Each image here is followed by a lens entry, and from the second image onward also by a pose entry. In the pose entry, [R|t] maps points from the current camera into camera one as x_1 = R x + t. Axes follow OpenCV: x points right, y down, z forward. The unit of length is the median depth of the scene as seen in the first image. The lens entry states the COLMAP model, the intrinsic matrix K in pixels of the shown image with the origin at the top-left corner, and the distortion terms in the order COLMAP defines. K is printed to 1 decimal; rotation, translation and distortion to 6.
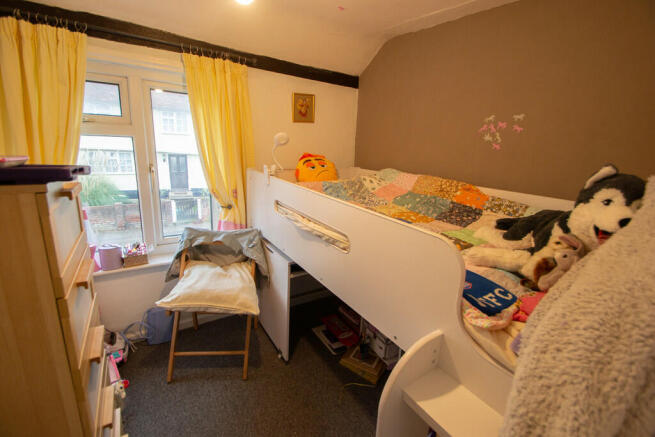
lens RADIAL K [[291.6, 0, 328.6], [0, 291.6, 218.3], [0, 0, 1]] dist [-0.003027, -0.000428]
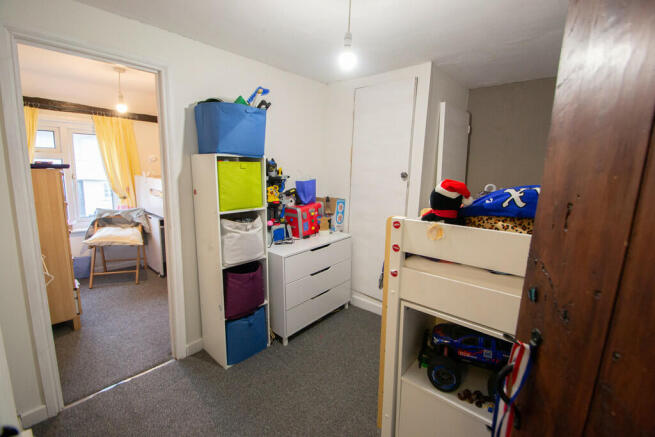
lens RADIAL K [[291.6, 0, 326.1], [0, 291.6, 215.7], [0, 0, 1]] dist [-0.003027, -0.000428]
pose [[0.963467, -0.065232, 0.259763, 0.391471], [0.084978, 0.994227, -0.065511, 0.310237], [-0.253990, 0.085192, 0.963448, -1.054969]]
